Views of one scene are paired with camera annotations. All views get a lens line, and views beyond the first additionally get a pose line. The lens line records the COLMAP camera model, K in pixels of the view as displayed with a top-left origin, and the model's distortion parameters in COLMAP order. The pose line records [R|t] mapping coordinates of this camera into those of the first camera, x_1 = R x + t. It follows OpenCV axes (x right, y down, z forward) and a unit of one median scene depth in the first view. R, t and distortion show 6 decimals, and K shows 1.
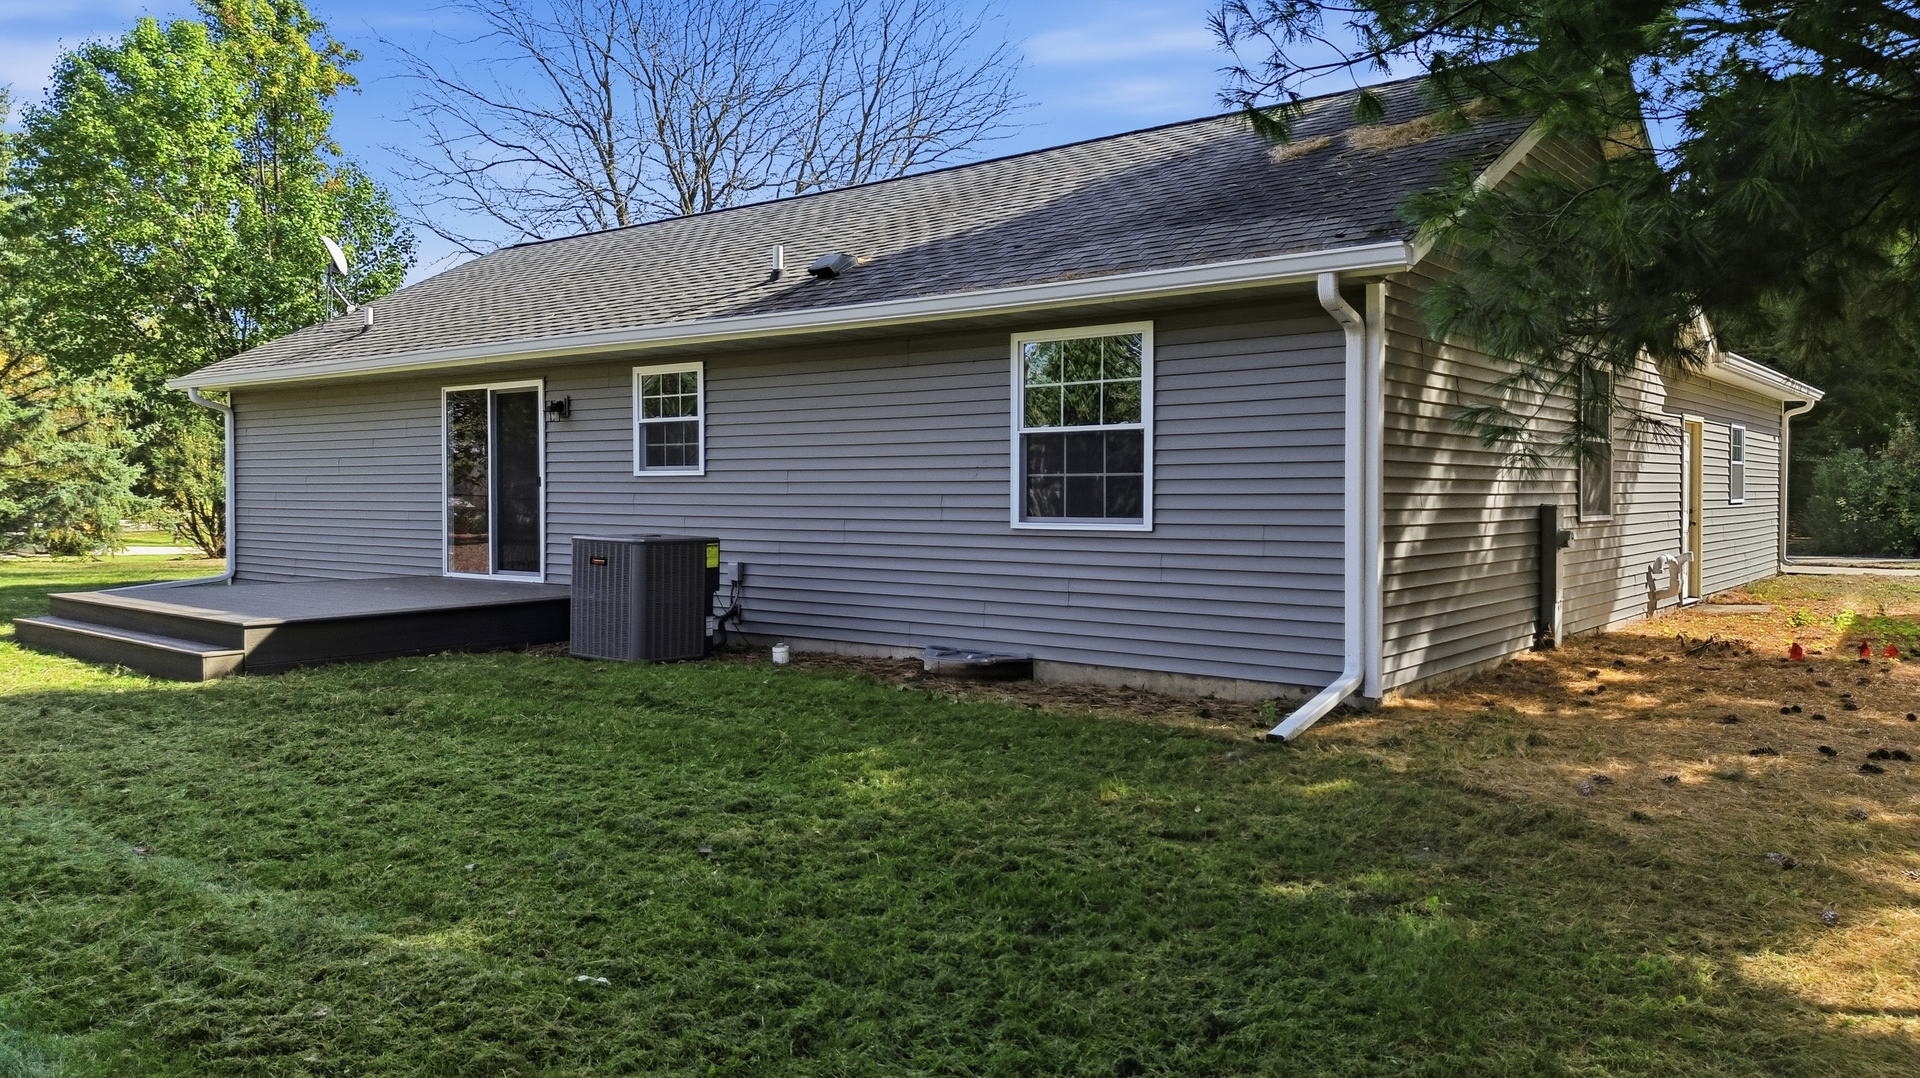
lens RADIAL K [[1350.8, 0, 968.1], [0, 1350.8, 519.9], [0, 0, 1]] dist [0.054410, -0.043141]
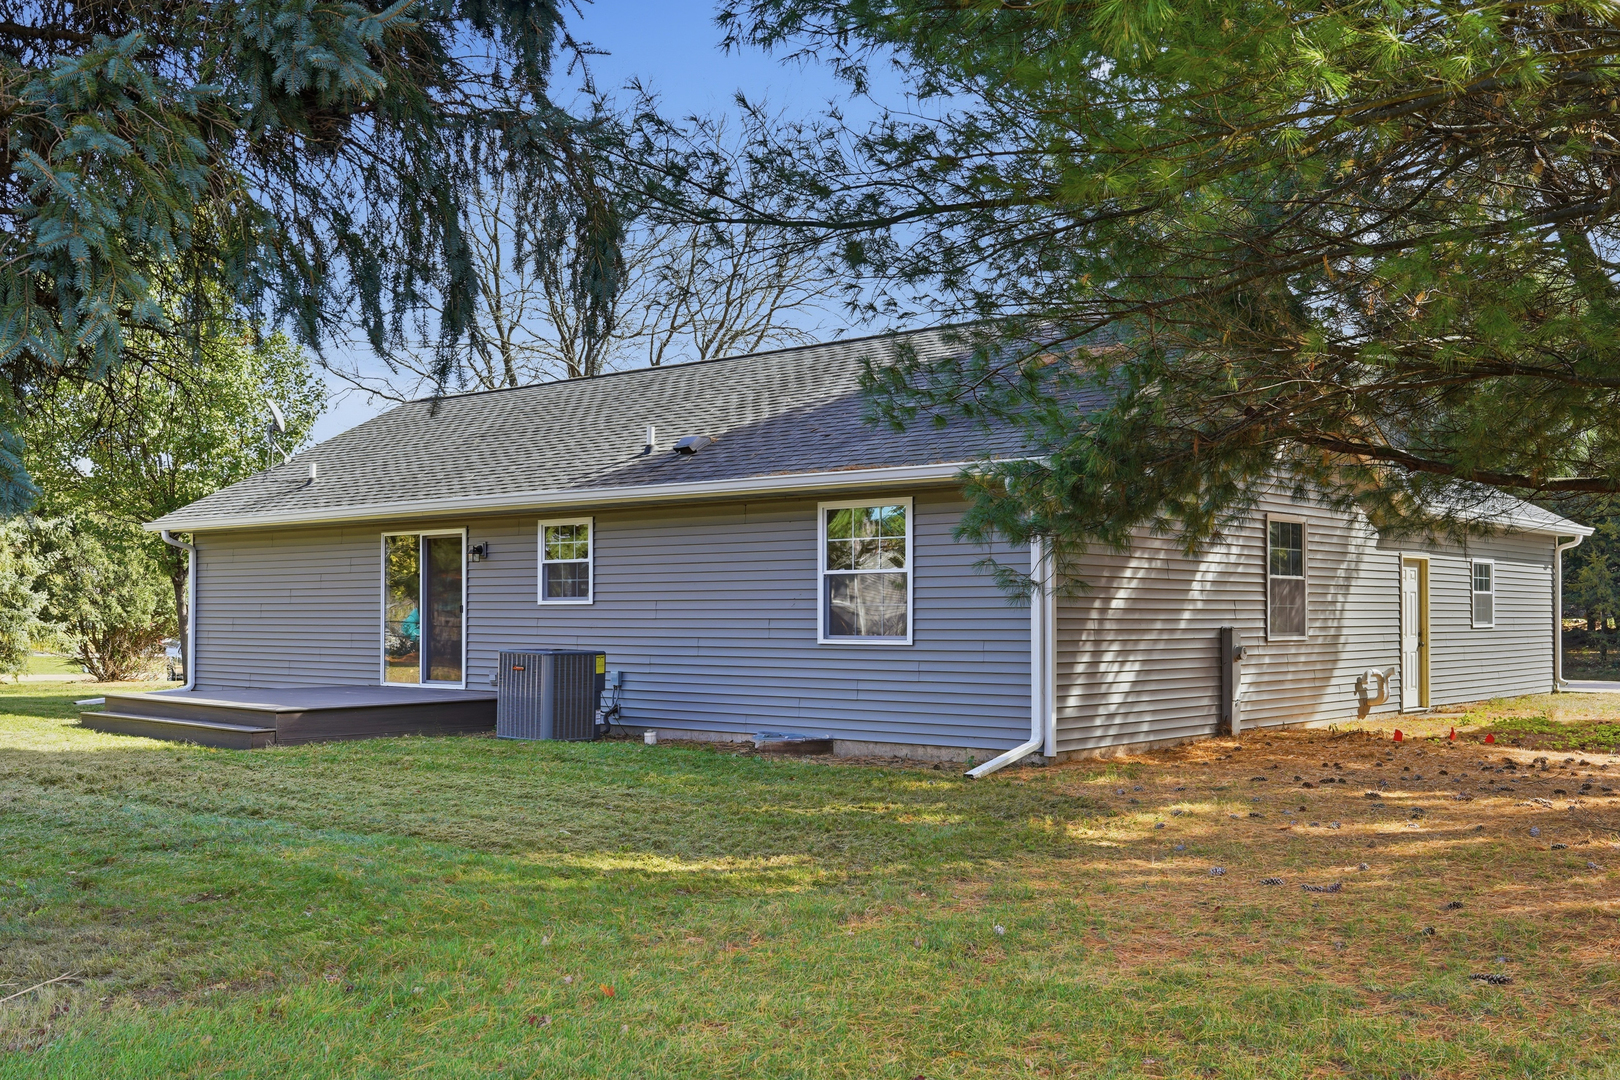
lens RADIAL K [[1638.6, 0, 806.2], [0, 1638.6, 550.3], [0, 0, 1]] dist [-0.020390, 0.000000]
pose [[0.998977, -0.001241, -0.045197, 0.073967], [-0.001575, 0.998062, -0.062207, 0.011786], [0.045186, 0.062215, 0.997039, -0.515672]]
